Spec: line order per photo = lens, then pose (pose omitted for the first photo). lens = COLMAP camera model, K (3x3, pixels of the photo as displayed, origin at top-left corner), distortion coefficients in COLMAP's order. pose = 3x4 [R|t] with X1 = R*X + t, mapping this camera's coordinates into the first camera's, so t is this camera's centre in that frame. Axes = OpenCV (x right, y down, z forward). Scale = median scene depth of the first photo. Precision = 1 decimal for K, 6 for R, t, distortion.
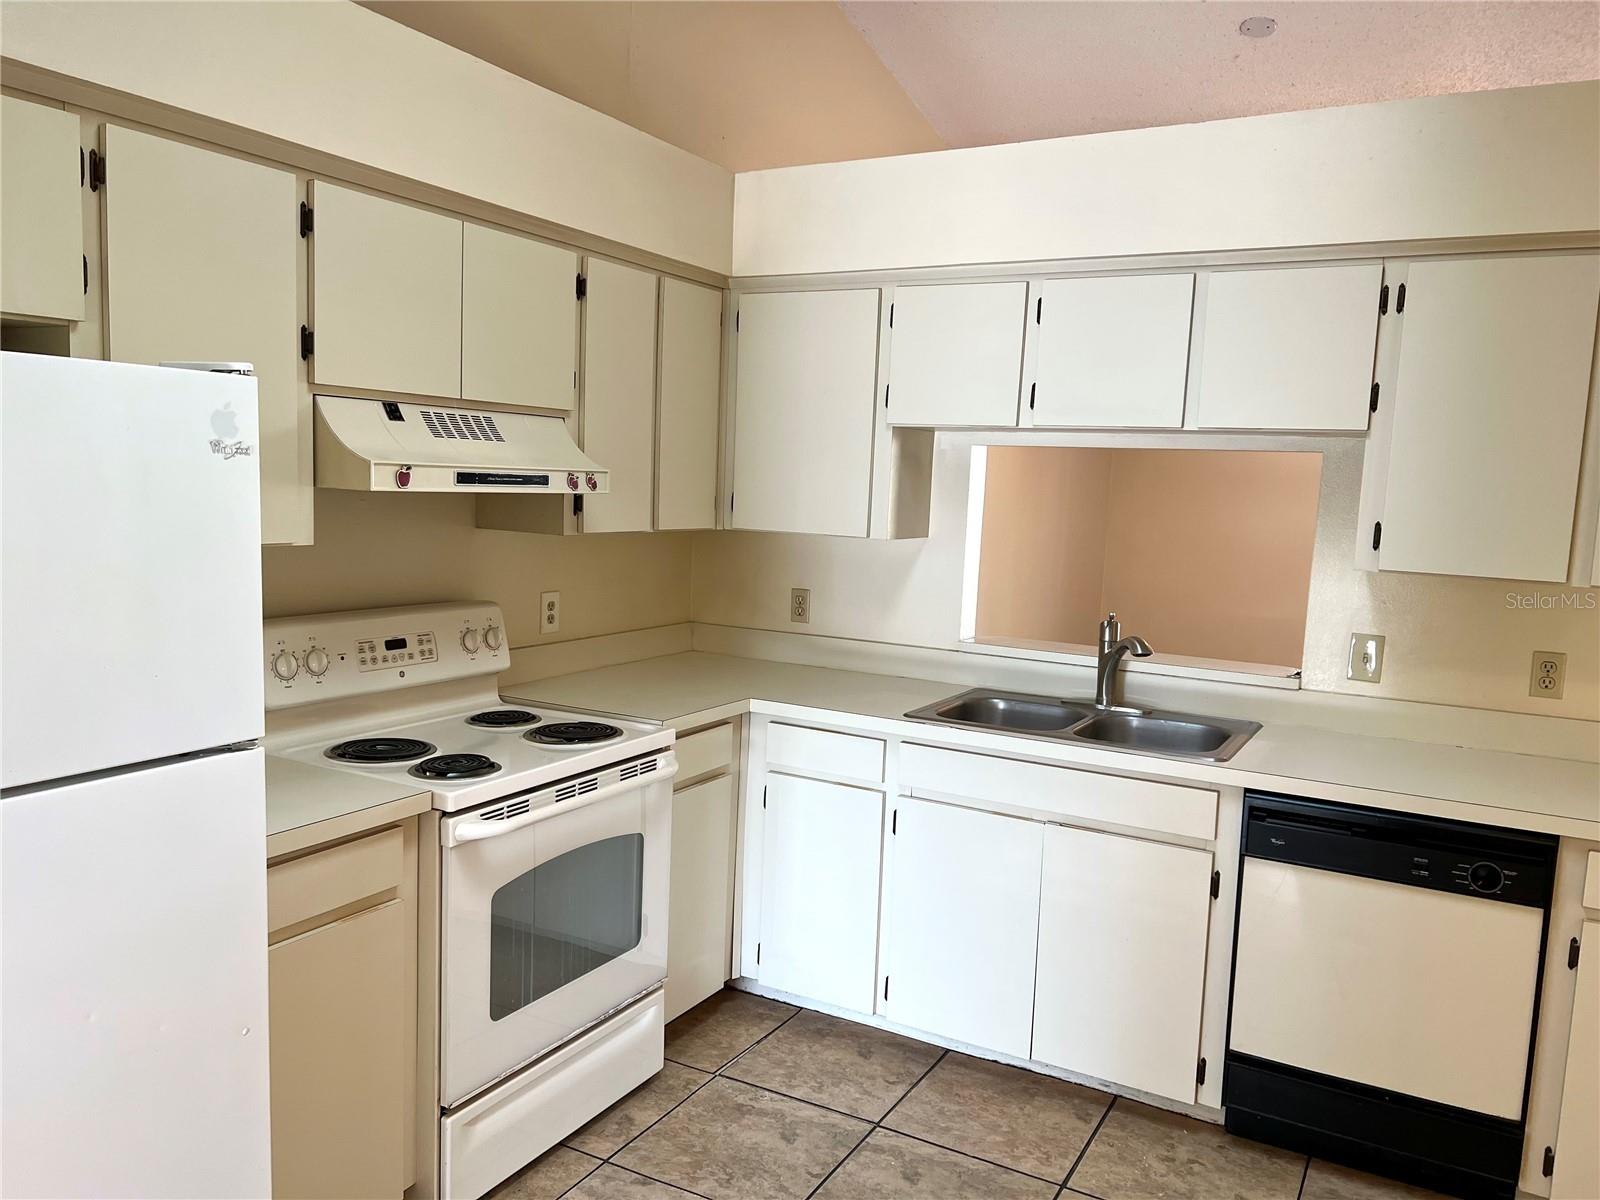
lens RADIAL K [[1228.6, 0, 801.9], [0, 1228.6, 610.3], [0, 0, 1]] dist [0.087027, -0.052687]
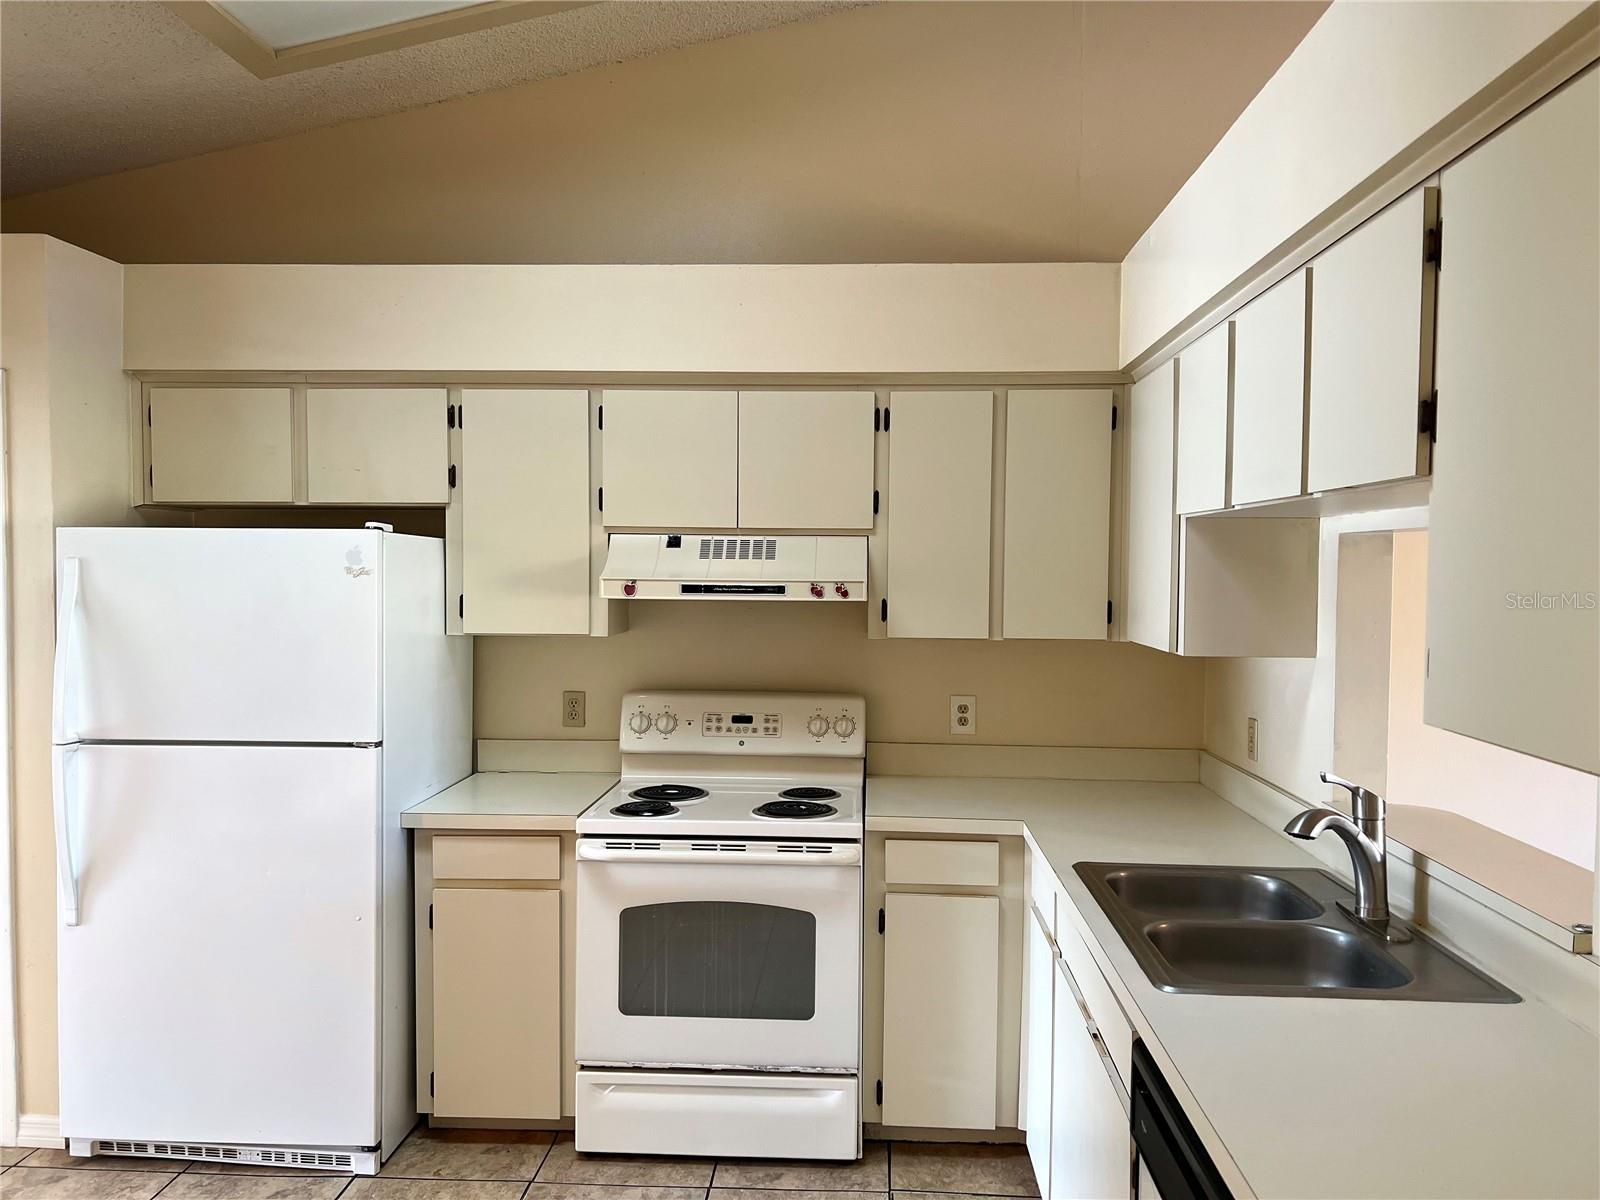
lens RADIAL K [[1184.1, 0, 805.1], [0, 1184.1, 612.4], [0, 0, 1]] dist [0.135820, -0.269655]
pose [[0.433517, -0.002128, -0.901143, 0.812498], [-0.091320, 0.994746, -0.046281, -0.032217], [0.896506, 0.102356, 0.431045, 0.519803]]
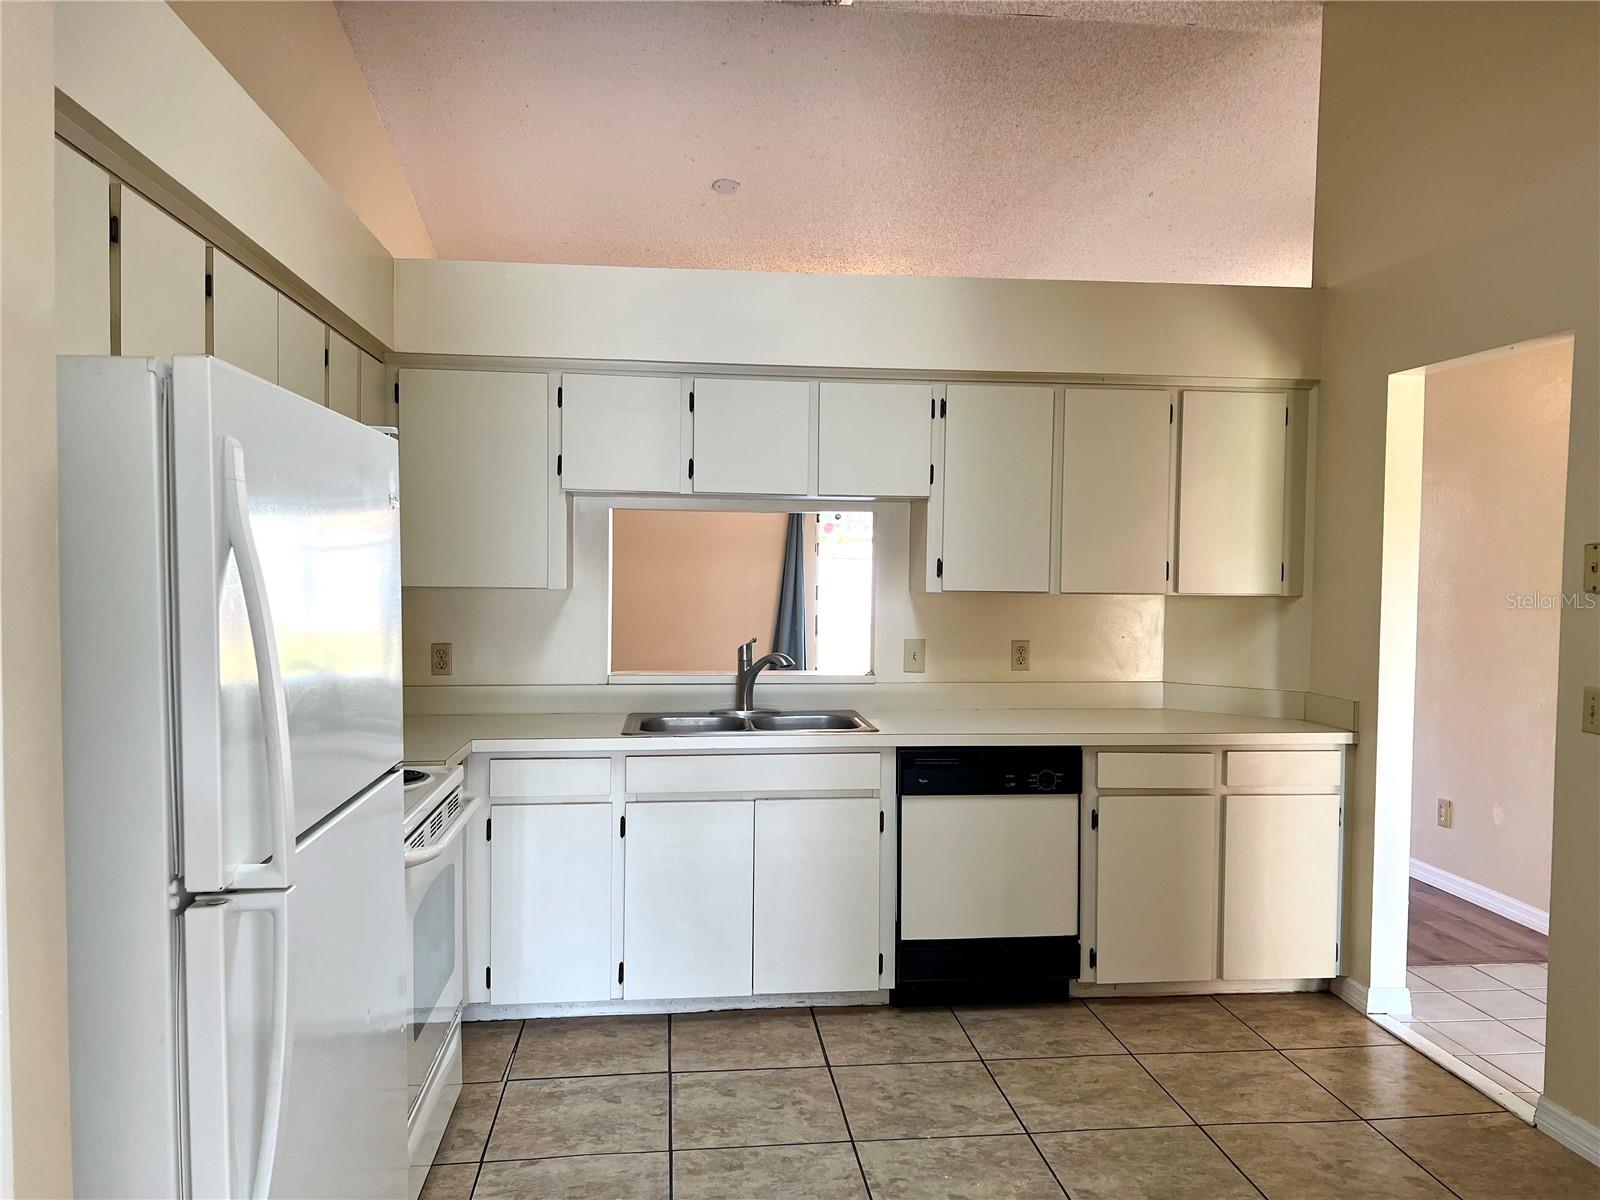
lens RADIAL K [[1234.1, 0, 800.0], [0, 1234.1, 600.0], [0, 0, 1]] dist [0.128309, -0.004242]
pose [[0.820820, -0.047479, 0.569211, -0.501076], [0.087196, 0.995275, -0.042721, 0.026579], [-0.564493, 0.084699, 0.821081, -0.094859]]
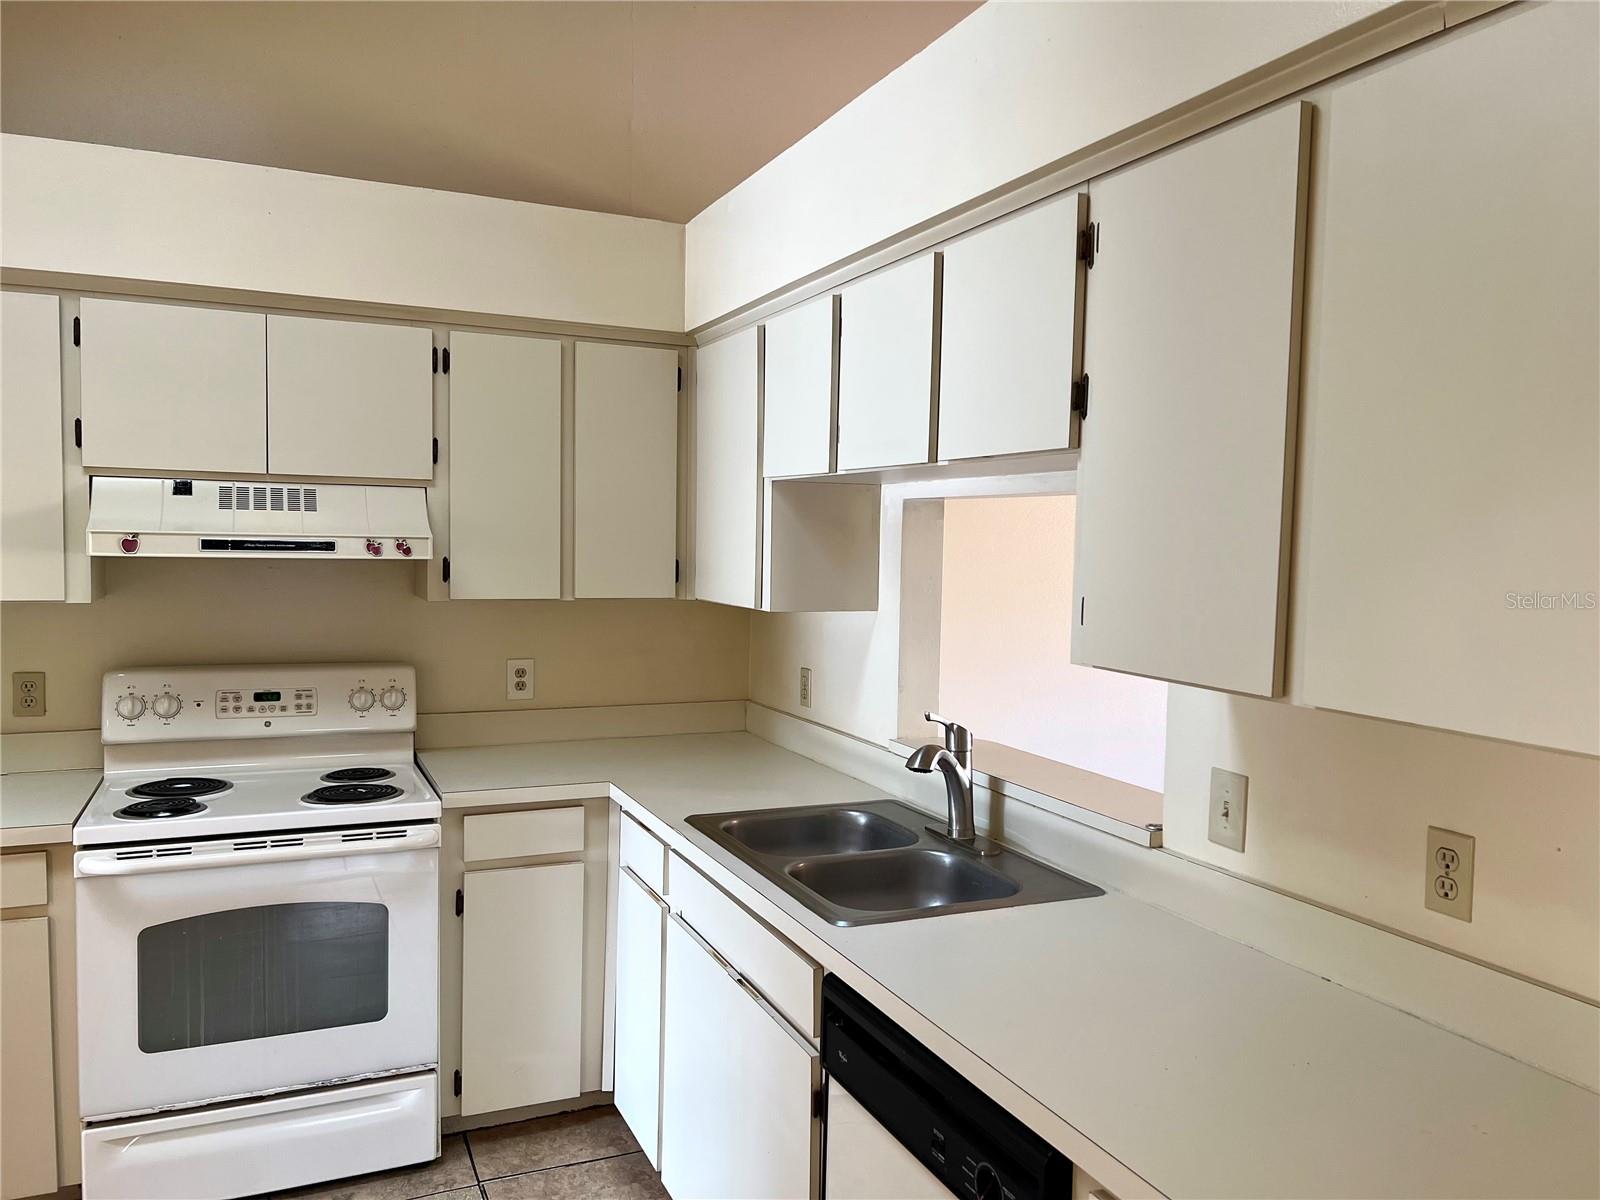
lens RADIAL K [[1203.5, 0, 802.1], [0, 1203.5, 610.5], [0, 0, 1]] dist [0.063574, -0.071851]
pose [[0.795156, 0.012694, -0.606272, 0.715877], [-0.055187, 0.997147, -0.051502, -0.019952], [0.603889, 0.074411, 0.793588, 0.421809]]
